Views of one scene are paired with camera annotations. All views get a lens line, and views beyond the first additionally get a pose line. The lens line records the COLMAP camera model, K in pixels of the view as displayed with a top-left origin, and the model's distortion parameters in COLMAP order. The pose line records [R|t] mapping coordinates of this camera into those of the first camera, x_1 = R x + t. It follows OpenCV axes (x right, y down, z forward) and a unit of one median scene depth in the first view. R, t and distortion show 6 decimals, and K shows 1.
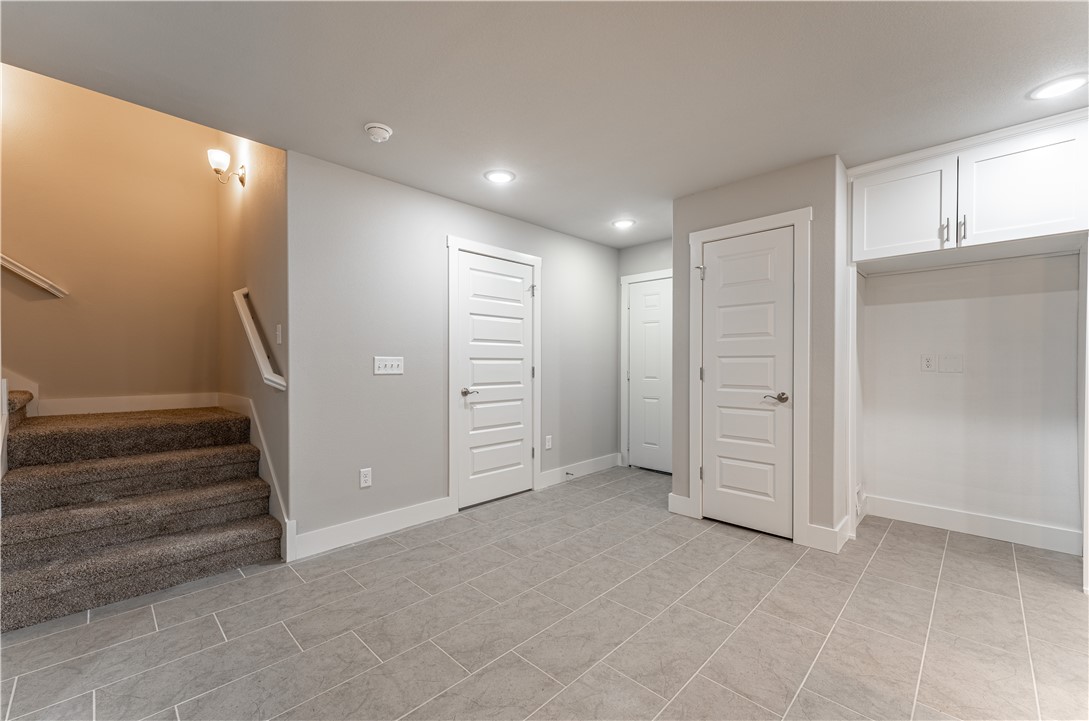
lens RADIAL K [[443.4, 0, 541.7], [0, 443.4, 367.5], [0, 0, 1]] dist [0.000707, 0.000108]
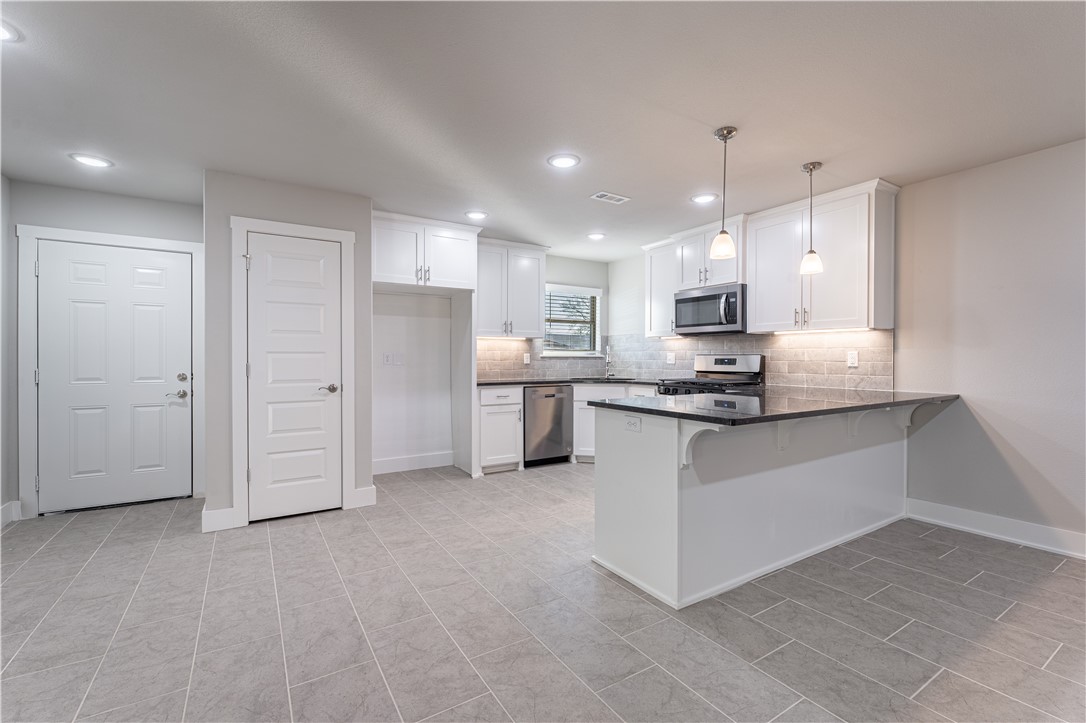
lens RADIAL K [[470.6, 0, 543.0], [0, 470.6, 361.5], [0, 0, 1]] dist [-0.001830, -0.000562]
pose [[0.224573, -0.005217, 0.974443, -0.555620], [0.011467, 0.999931, 0.002711, 0.000755], [-0.974390, 0.010565, 0.224617, 0.197141]]
